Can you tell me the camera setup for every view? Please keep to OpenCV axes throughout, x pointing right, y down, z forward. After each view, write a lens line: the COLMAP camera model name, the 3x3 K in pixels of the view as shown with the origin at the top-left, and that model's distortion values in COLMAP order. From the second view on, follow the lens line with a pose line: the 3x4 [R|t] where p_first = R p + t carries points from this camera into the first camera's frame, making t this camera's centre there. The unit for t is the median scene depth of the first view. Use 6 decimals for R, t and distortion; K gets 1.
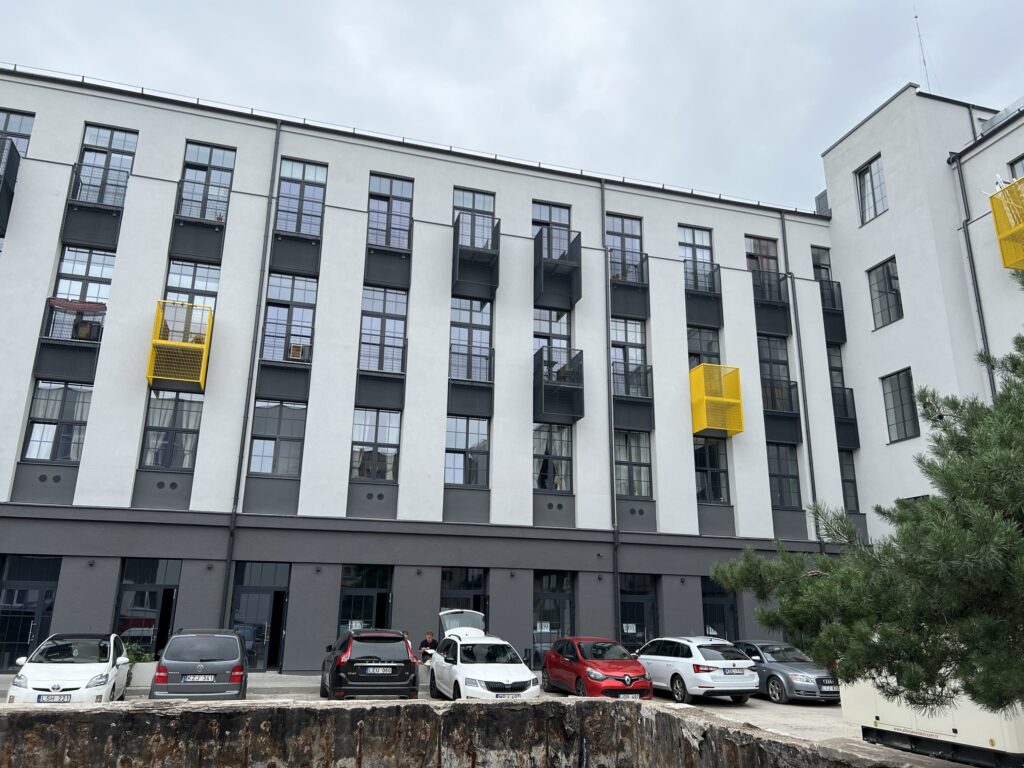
lens RADIAL K [[784.0, 0, 506.4], [0, 784.0, 382.8], [0, 0, 1]] dist [0.076236, -0.078443]
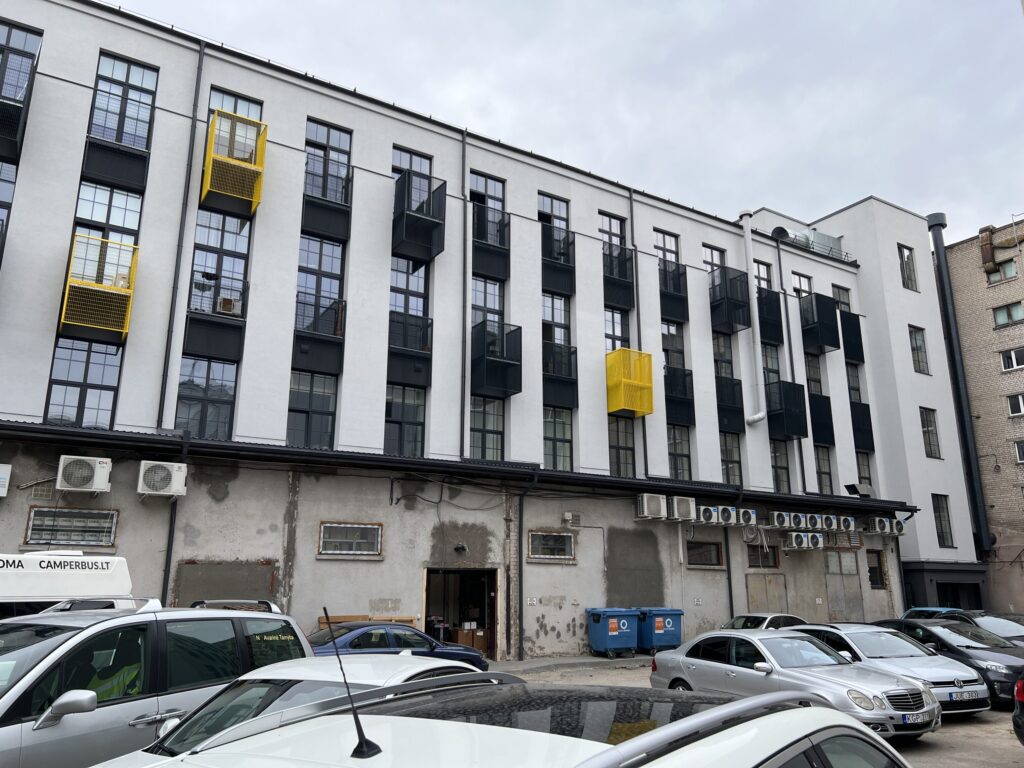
lens RADIAL K [[879.7, 0, 514.1], [0, 879.7, 327.2], [0, 0, 1]] dist [0.052181, -0.000542]
pose [[0.942791, 0.075896, 0.324632, -0.264071], [-0.076725, 0.996999, -0.010266, -0.027259], [-0.324437, -0.015229, 0.945785, -0.073545]]
